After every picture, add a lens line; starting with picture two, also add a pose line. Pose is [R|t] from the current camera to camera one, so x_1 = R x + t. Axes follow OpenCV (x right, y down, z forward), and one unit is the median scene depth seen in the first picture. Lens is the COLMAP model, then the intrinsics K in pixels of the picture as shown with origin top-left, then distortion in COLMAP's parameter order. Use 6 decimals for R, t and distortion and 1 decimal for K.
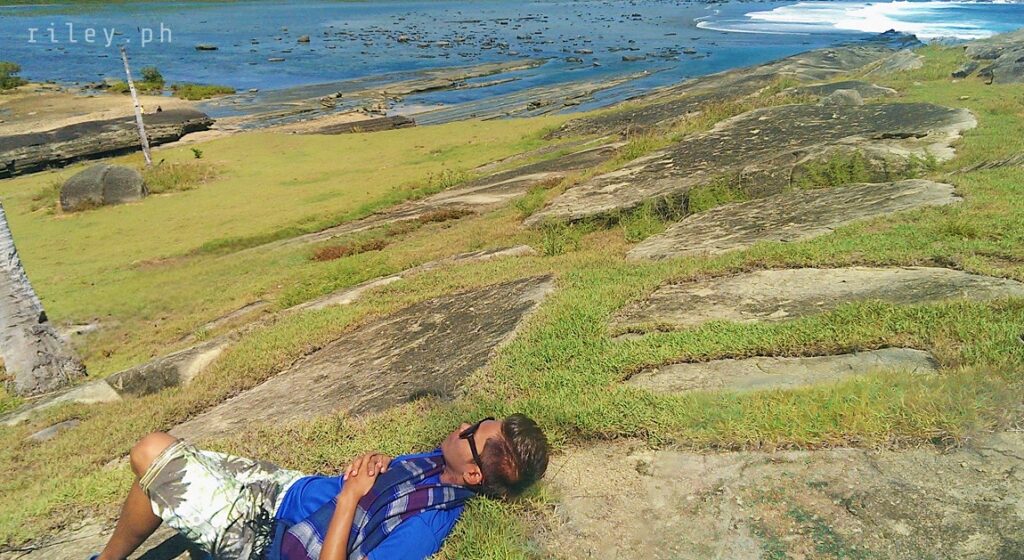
lens RADIAL K [[823.5, 0, 511.3], [0, 823.5, 280.7], [0, 0, 1]] dist [-0.004916, -0.022422]
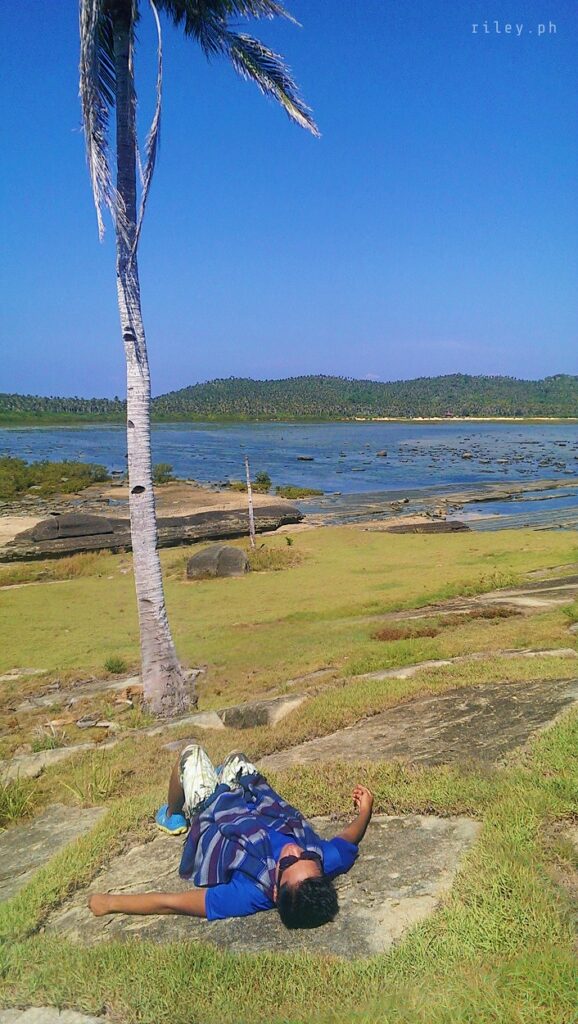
lens RADIAL K [[781.6, 0, 287.1], [0, 781.6, 504.5], [0, 0, 1]] dist [0.096162, -0.006603]
pose [[0.940774, 0.056439, -0.334303, 0.004507], [-0.124909, 0.974385, -0.187009, 0.012366], [0.315185, 0.217691, 0.923726, -0.109938]]
